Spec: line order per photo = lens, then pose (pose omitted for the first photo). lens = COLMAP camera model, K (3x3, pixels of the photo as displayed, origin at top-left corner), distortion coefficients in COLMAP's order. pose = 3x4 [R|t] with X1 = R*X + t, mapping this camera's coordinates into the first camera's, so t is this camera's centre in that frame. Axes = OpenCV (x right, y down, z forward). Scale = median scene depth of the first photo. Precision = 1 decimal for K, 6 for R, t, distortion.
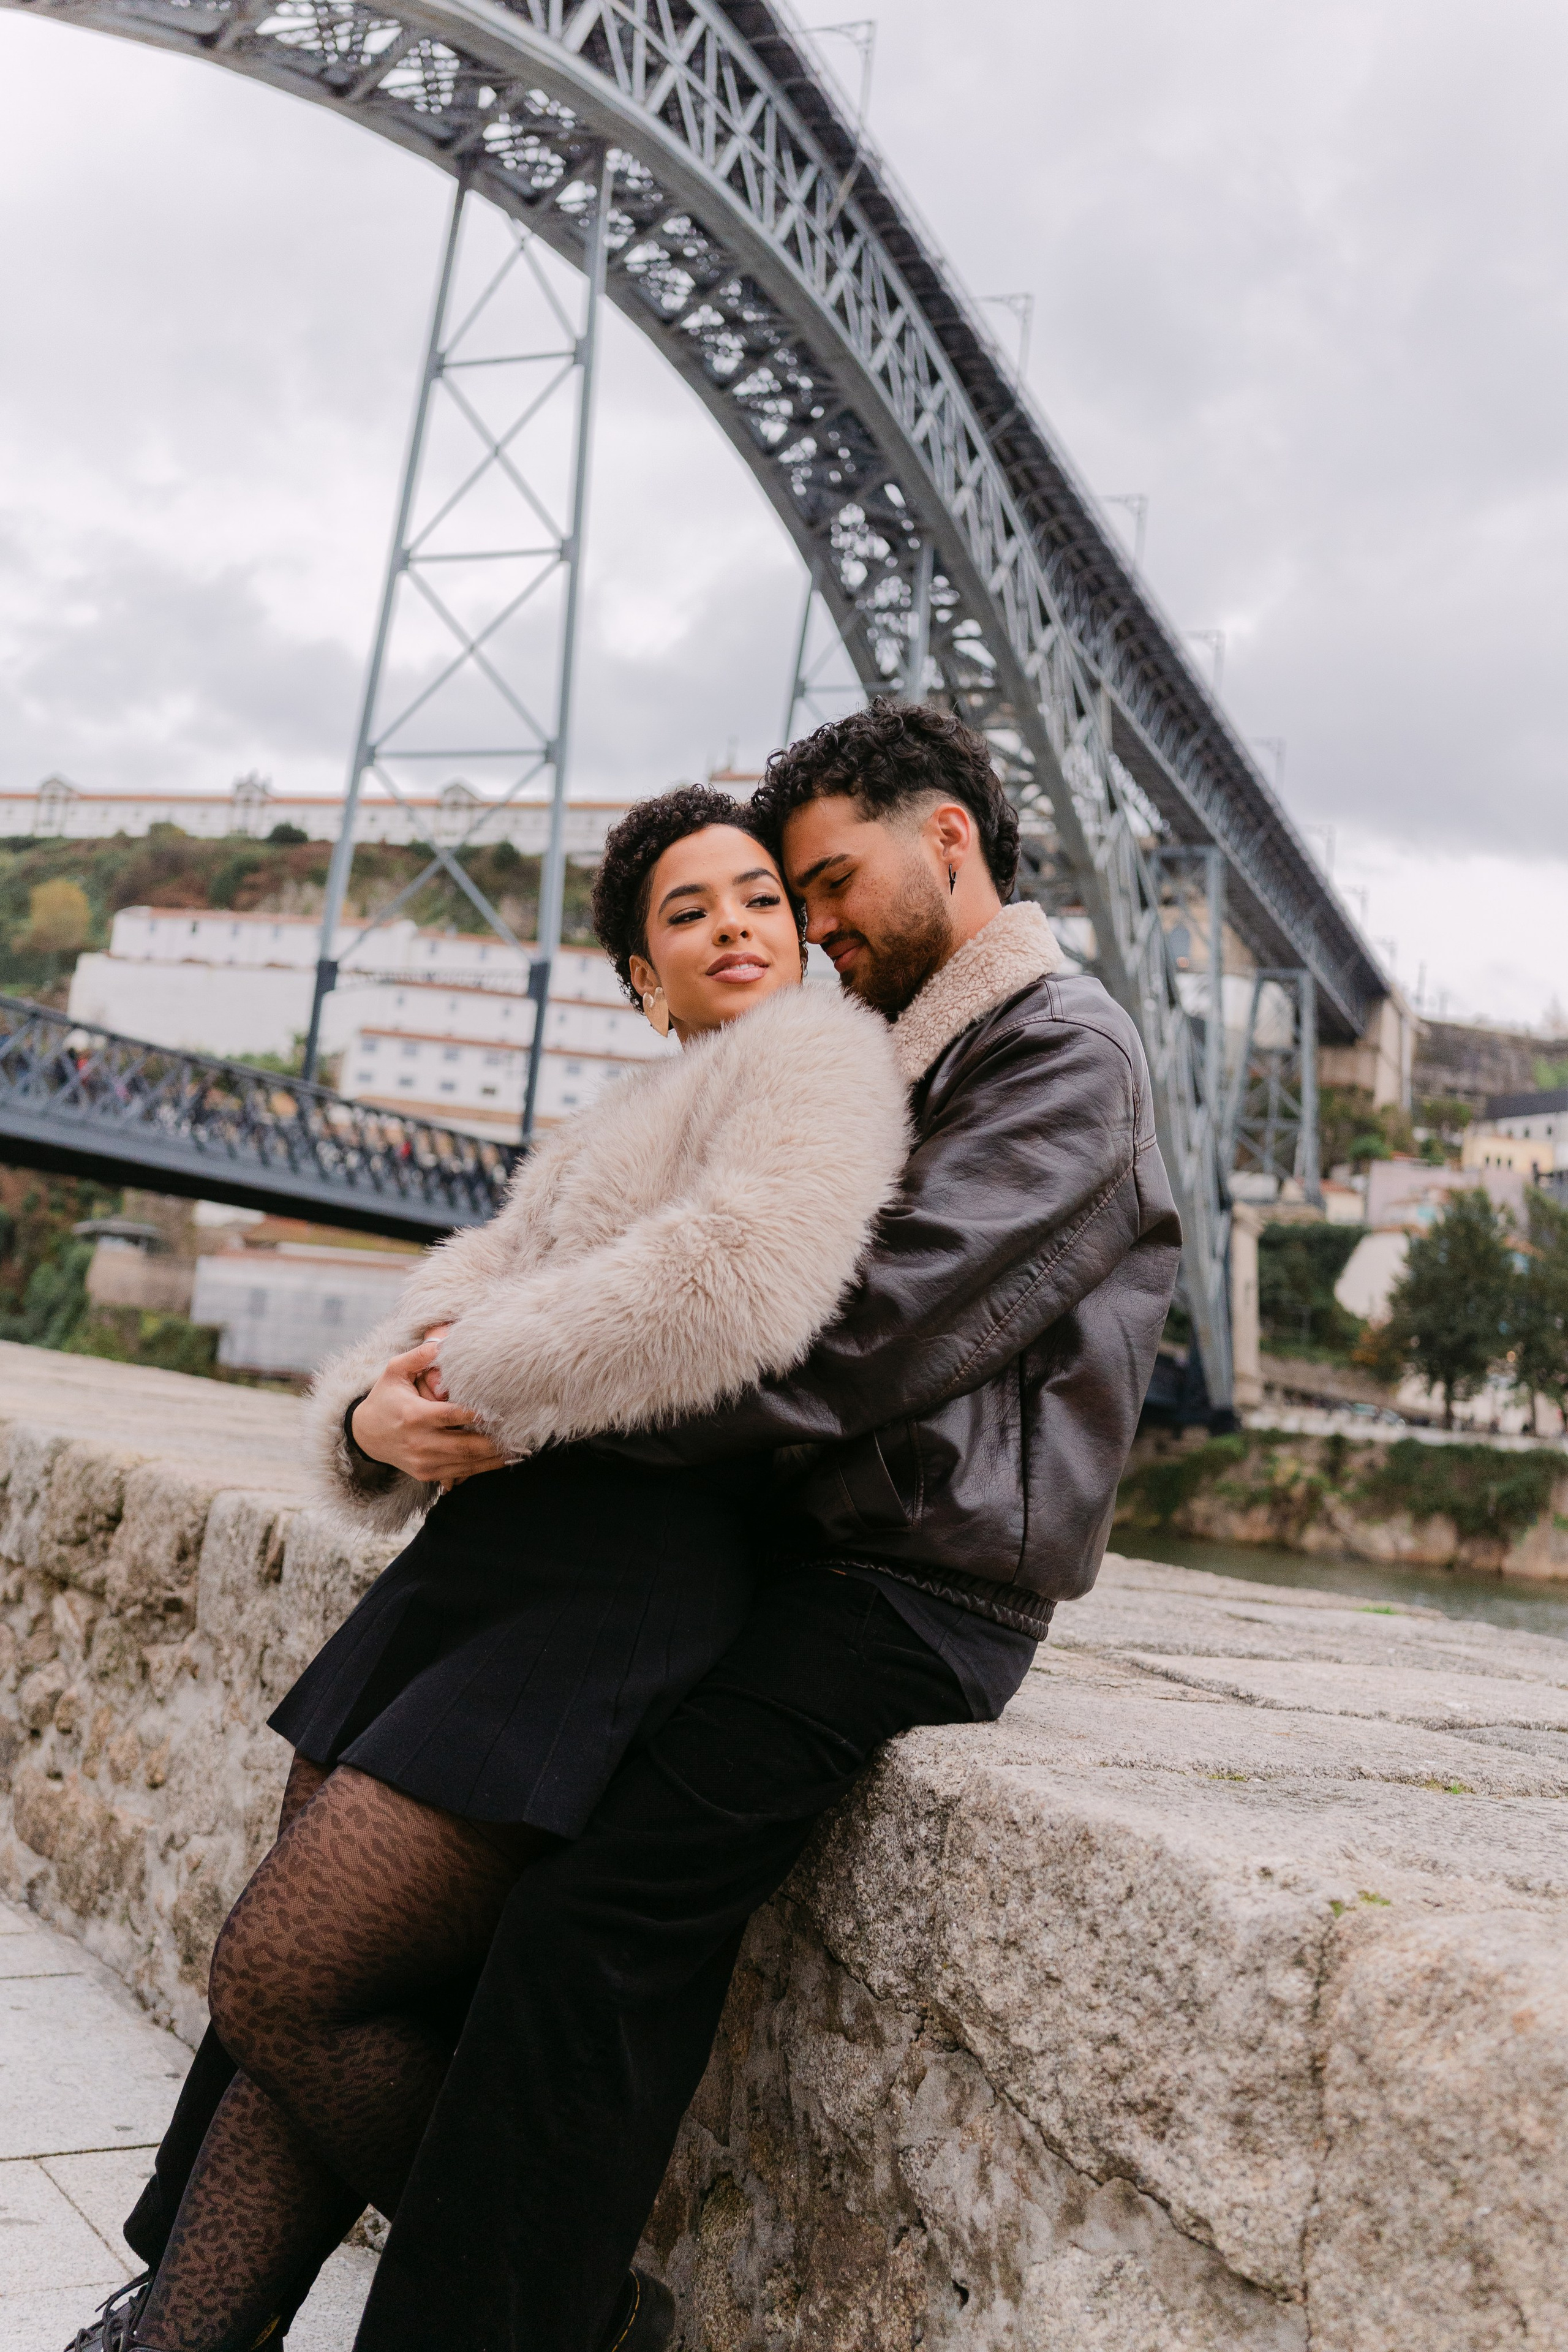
lens RADIAL K [[2274.7, 0, 788.7], [0, 2274.7, 1164.1], [0, 0, 1]] dist [0.002288, -0.013825]
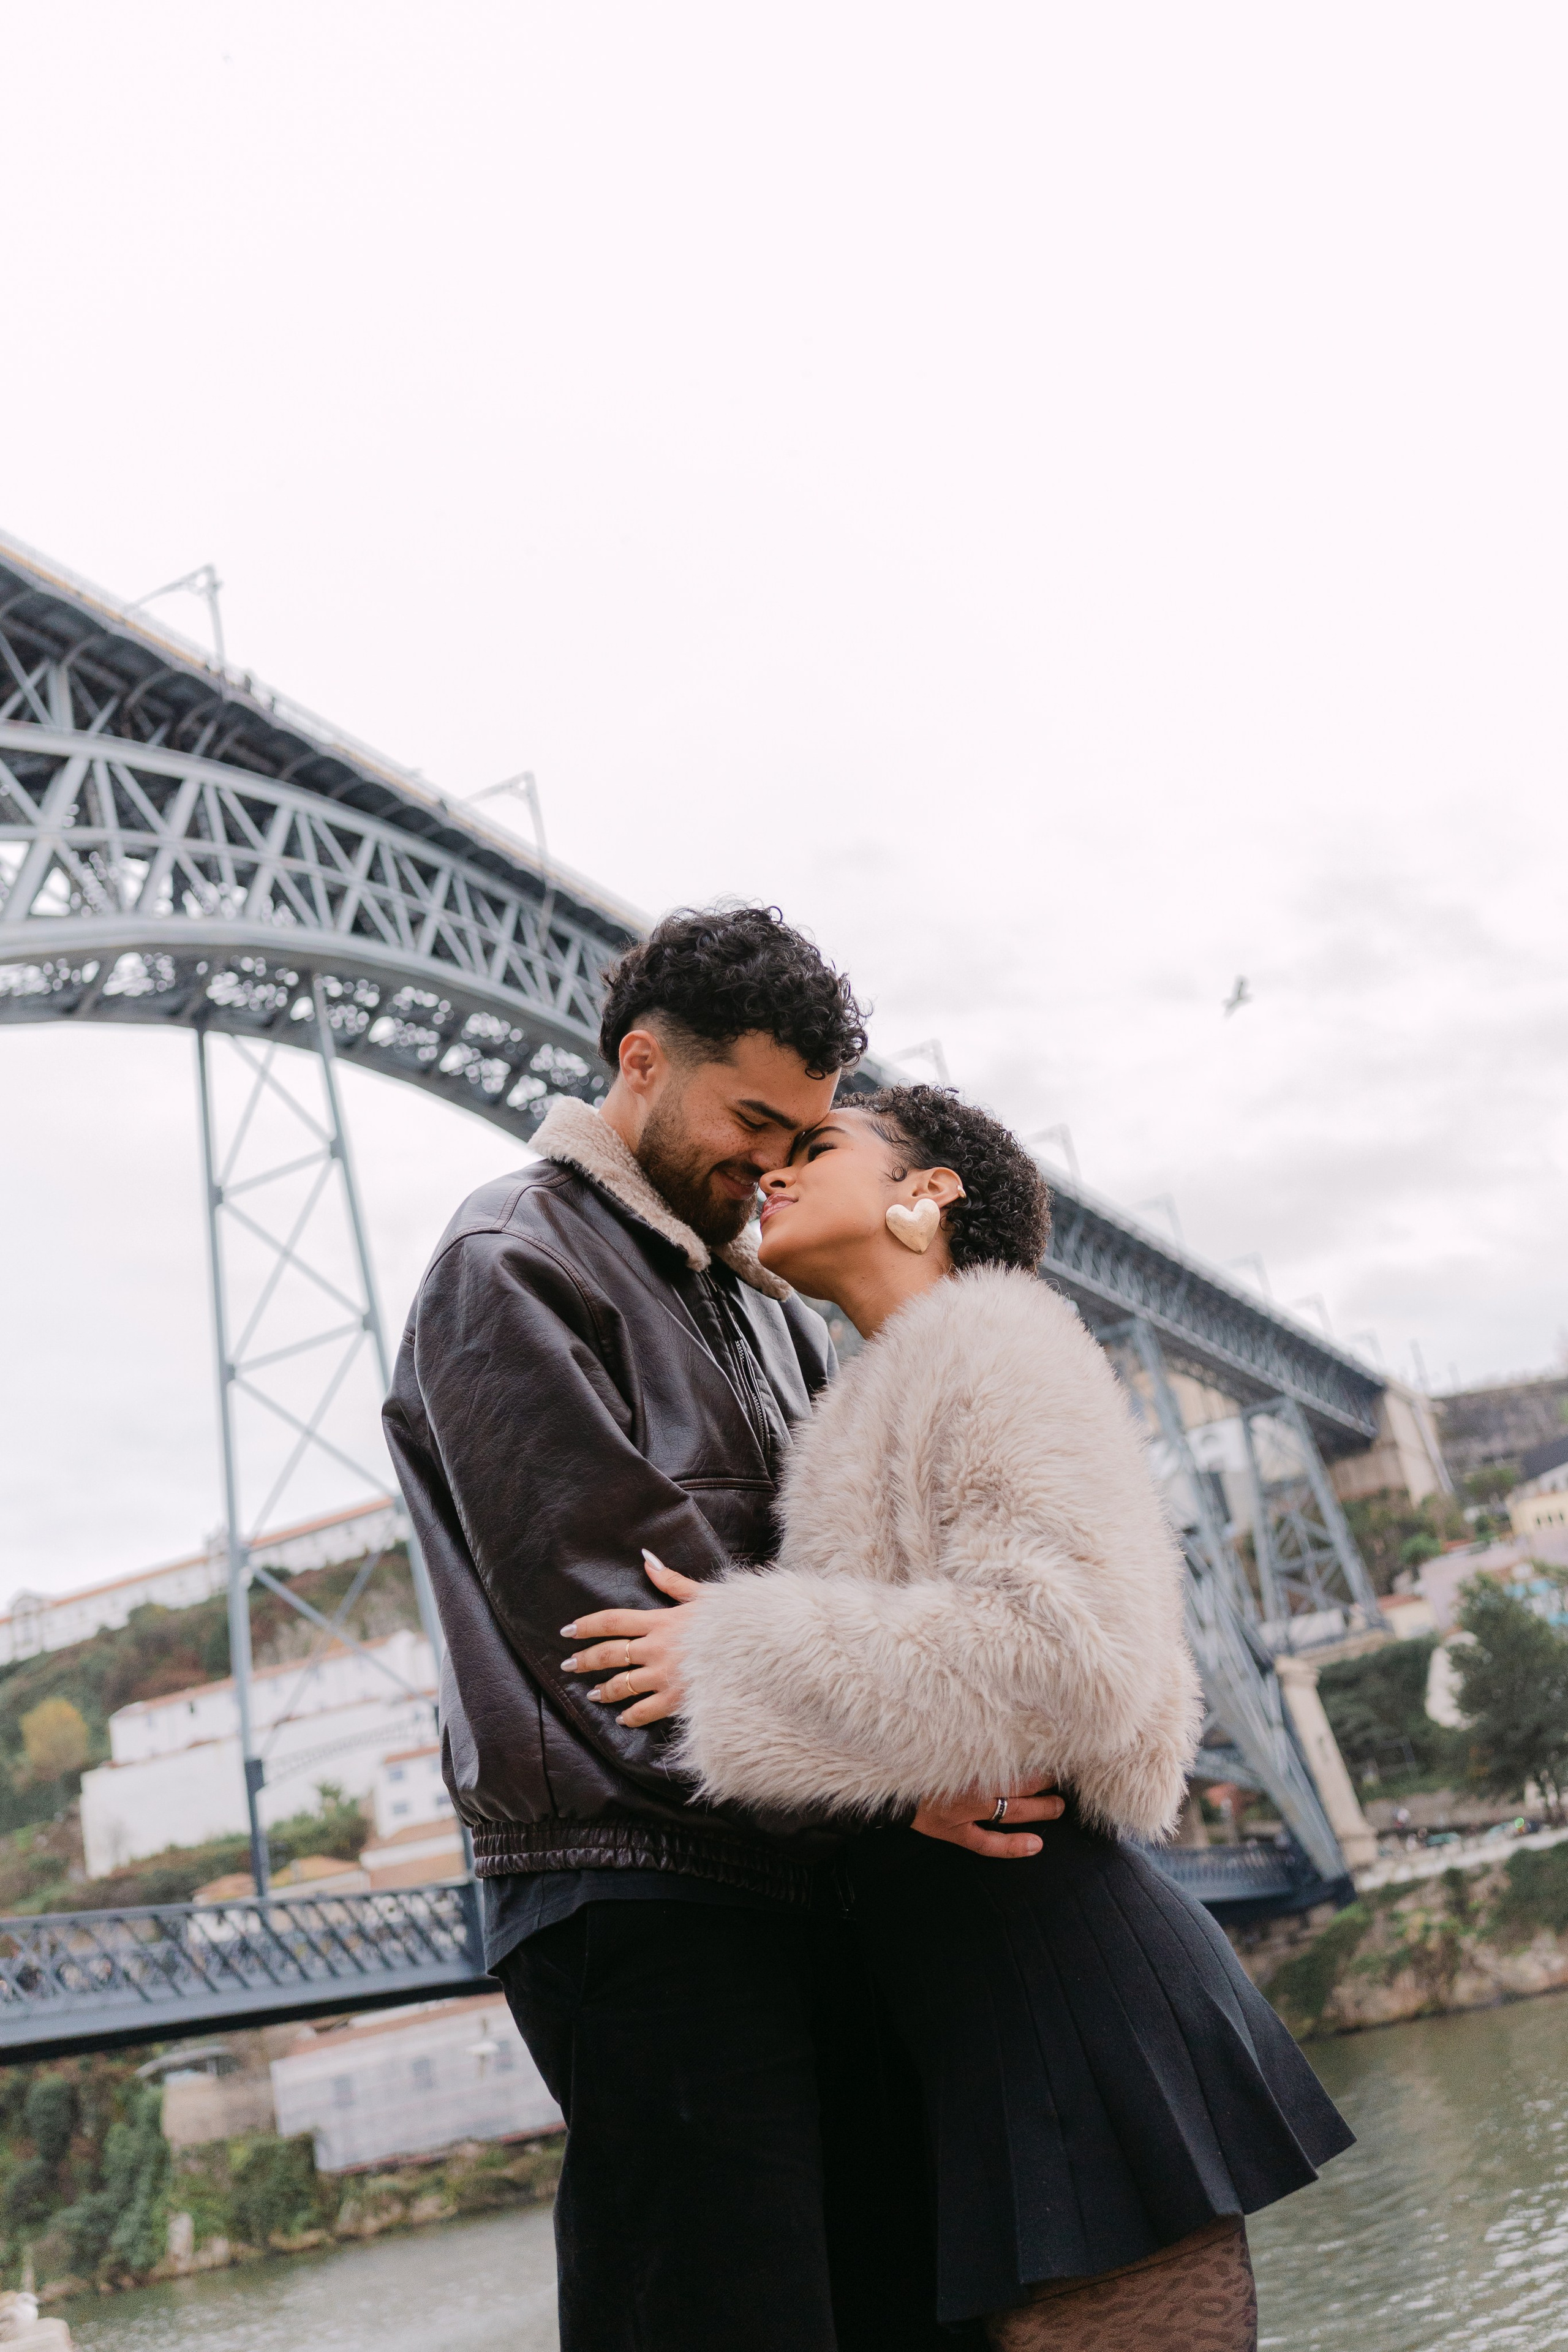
lens RADIAL K [[2437.6, 0, 843.7], [0, 2437.6, 1068.2], [0, 0, 1]] dist [0.000589, 0.015427]
pose [[0.950804, -0.306050, 0.048008, 0.068611], [0.307857, 0.916156, -0.256675, -0.006246], [0.034573, 0.258827, 0.965305, -0.107417]]
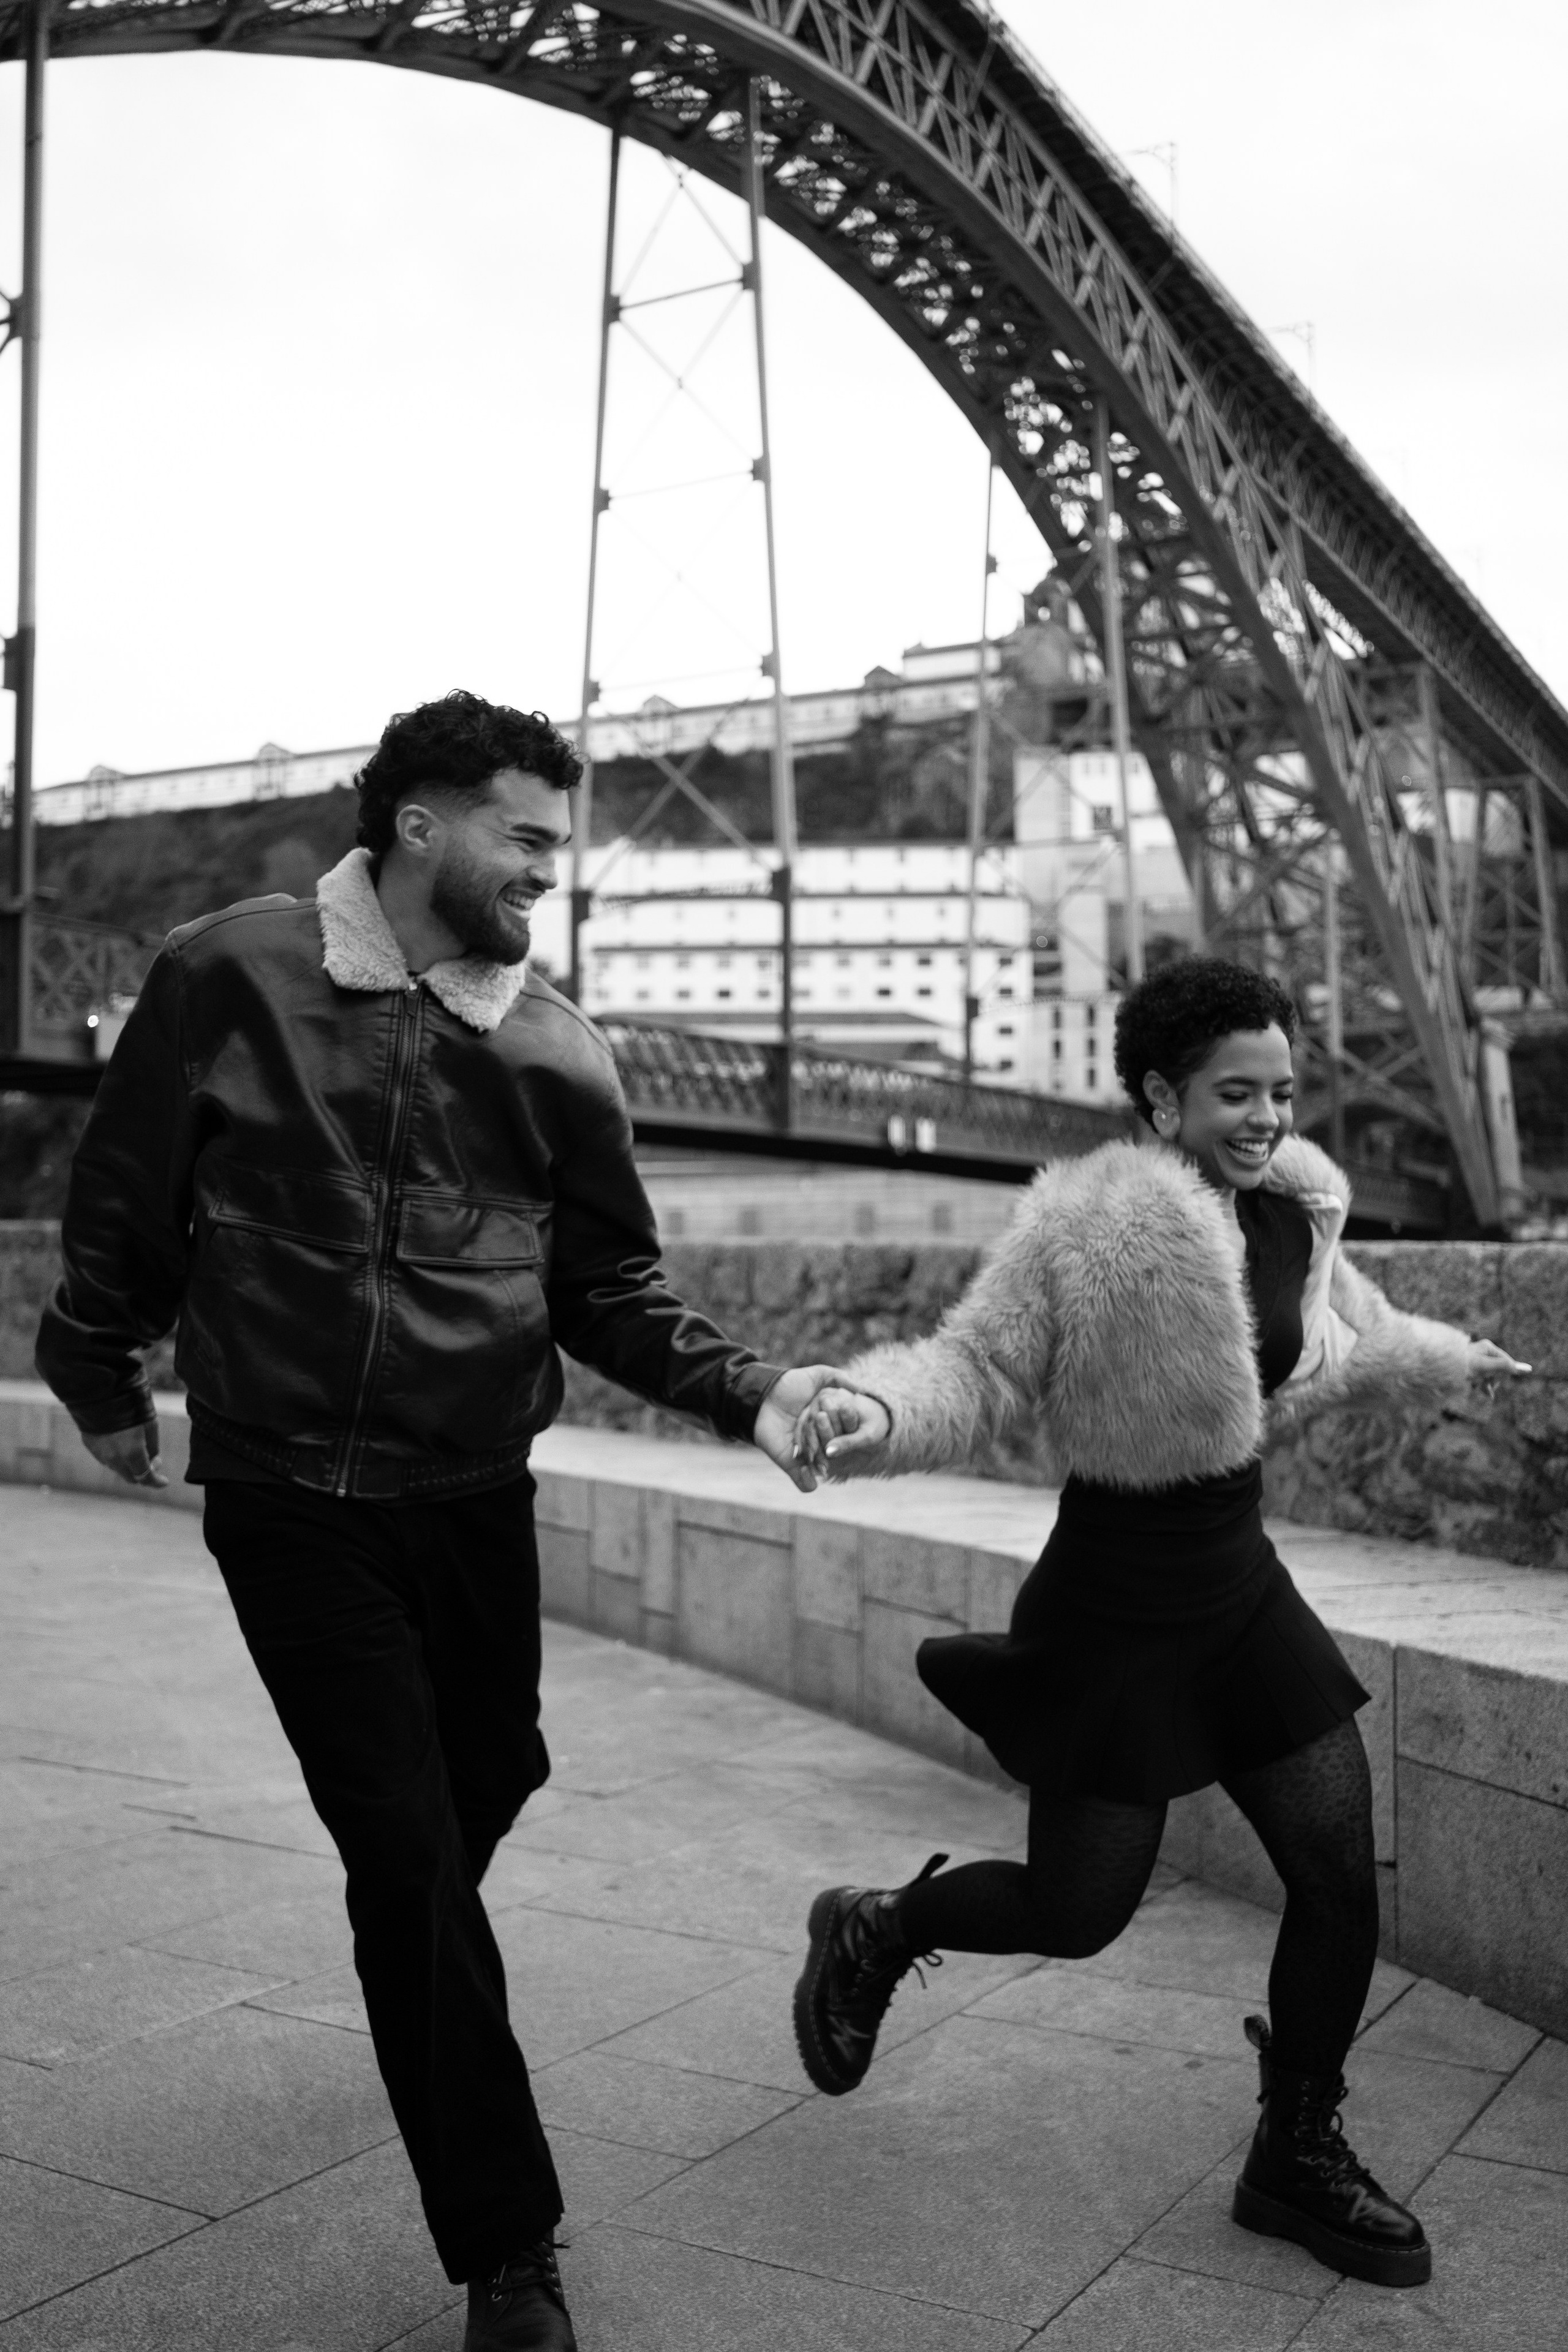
lens RADIAL K [[2293.0, 0, 782.9], [0, 2293.0, 1164.6], [0, 0, 1]] dist [-0.059379, 0.017333]
pose [[0.987861, -0.111142, -0.108529, -0.005990], [0.116675, 0.992104, 0.046015, -0.001413], [0.102558, -0.058119, 0.993028, -0.033480]]
